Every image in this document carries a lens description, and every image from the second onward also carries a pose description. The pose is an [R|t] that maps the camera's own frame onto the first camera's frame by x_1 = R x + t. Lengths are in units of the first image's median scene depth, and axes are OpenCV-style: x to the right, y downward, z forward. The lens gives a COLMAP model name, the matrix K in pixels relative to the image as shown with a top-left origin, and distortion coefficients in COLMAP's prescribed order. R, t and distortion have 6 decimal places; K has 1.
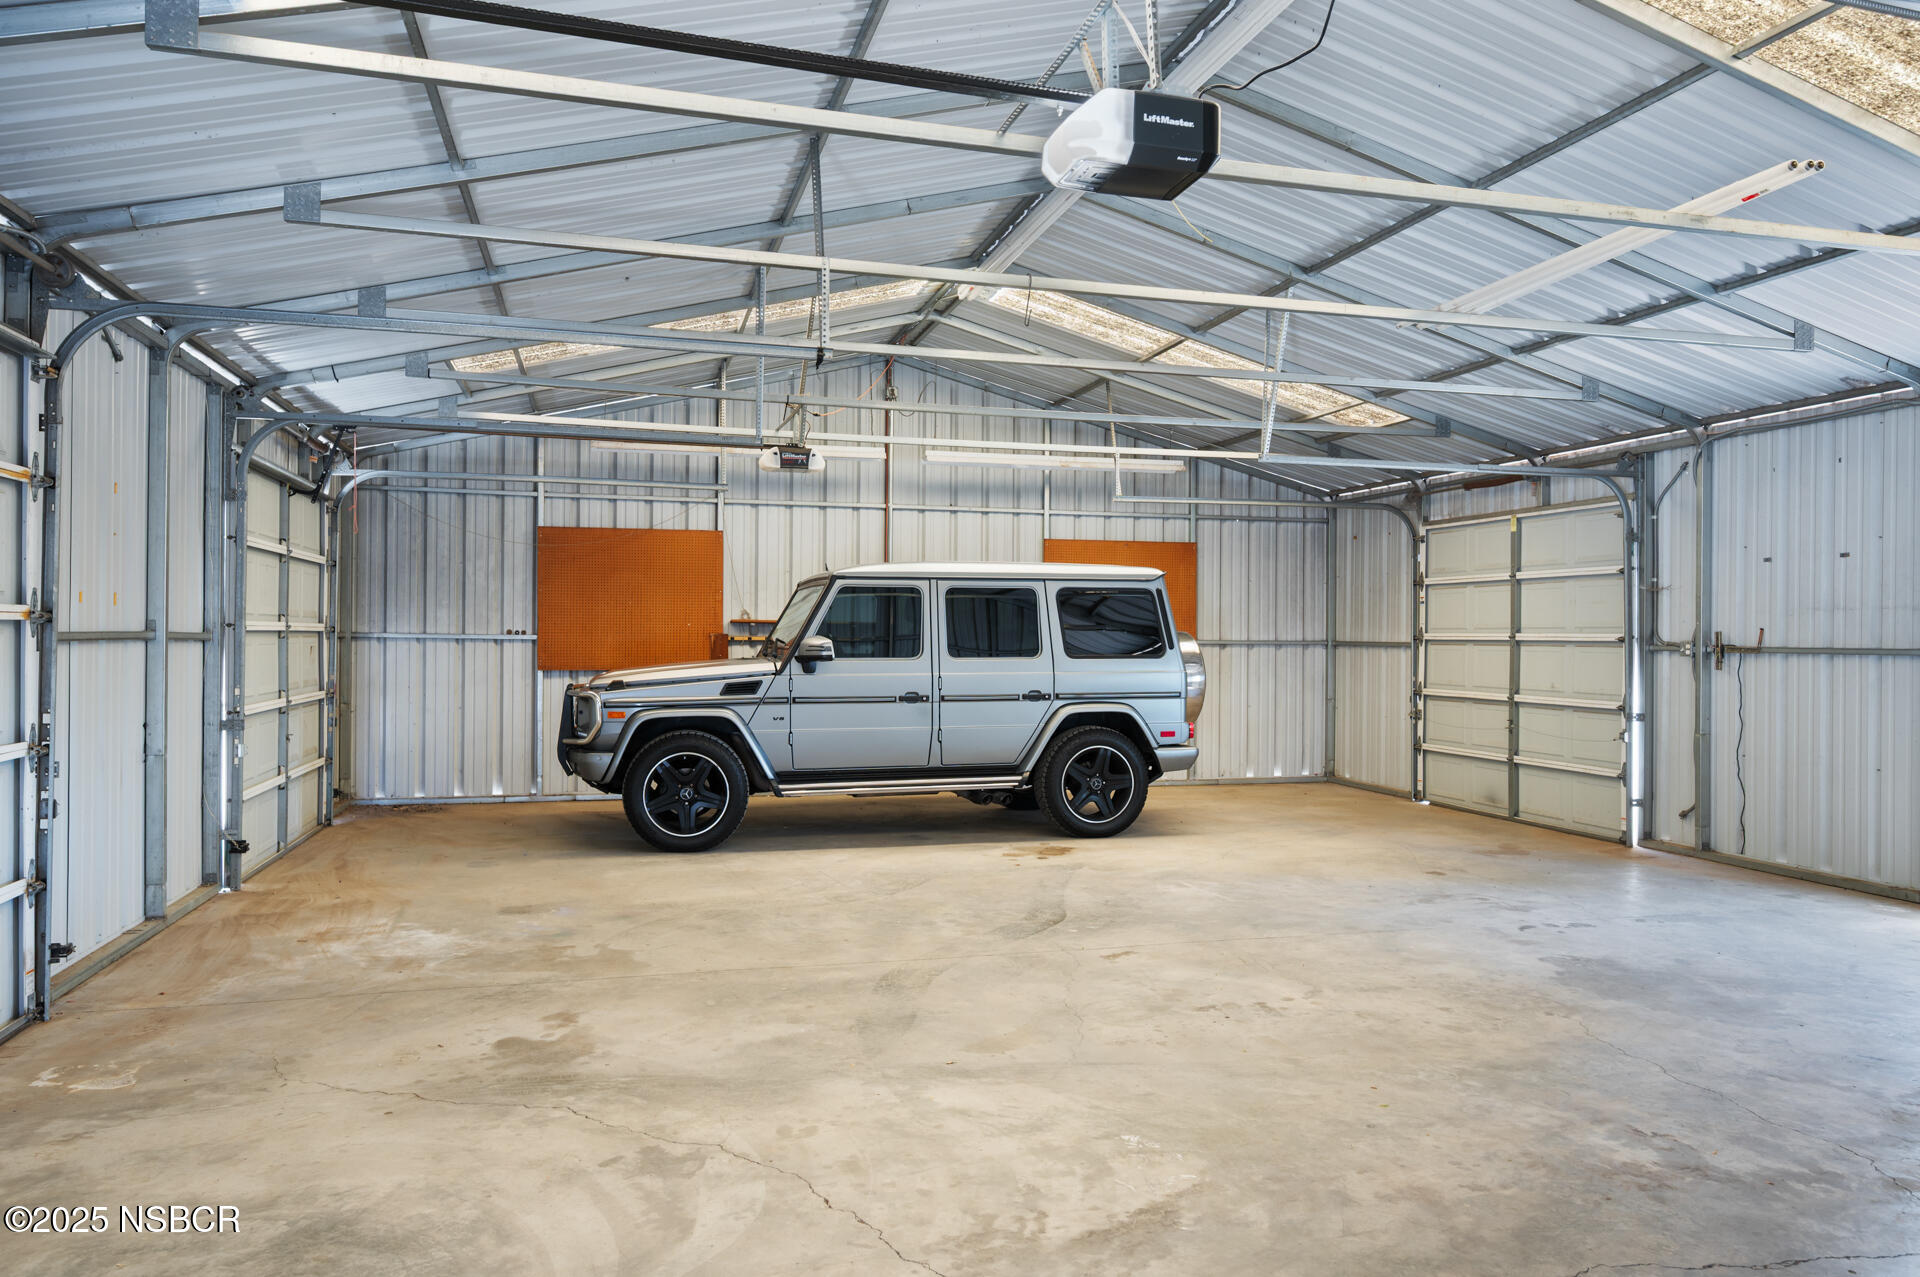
lens RADIAL K [[1277.0, 0, 959.2], [0, 1277.0, 638.8], [0, 0, 1]] dist [0.001623, -0.001447]
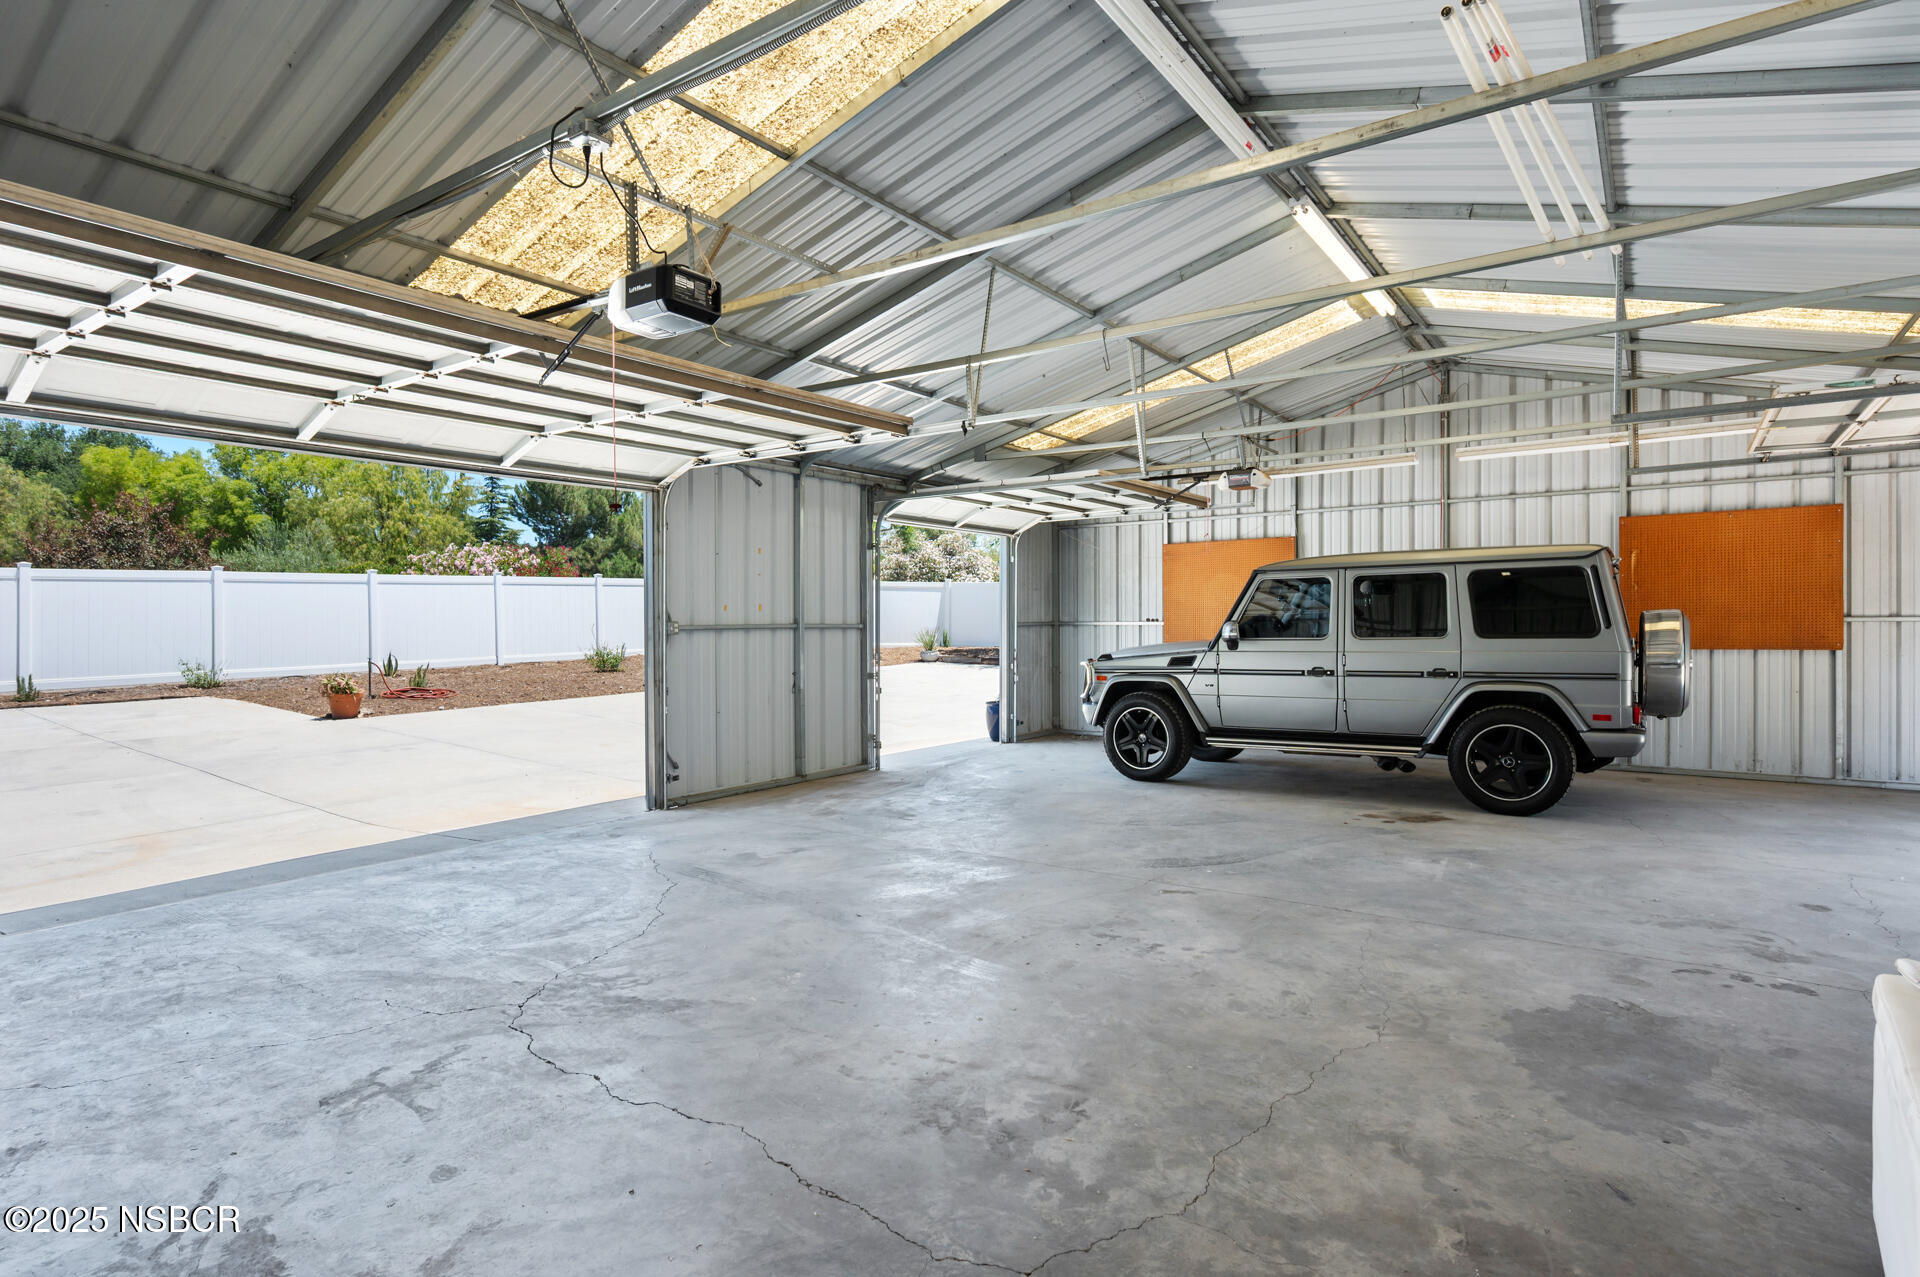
lens RADIAL K [[971.2, 0, 963.8], [0, 971.2, 635.4], [0, 0, 1]] dist [0.005428, 0.001395]
pose [[0.646472, -0.002850, -0.762932, 0.724388], [0.011926, 0.999909, 0.006370, 0.005213], [0.762844, -0.013217, 0.646447, 0.298529]]
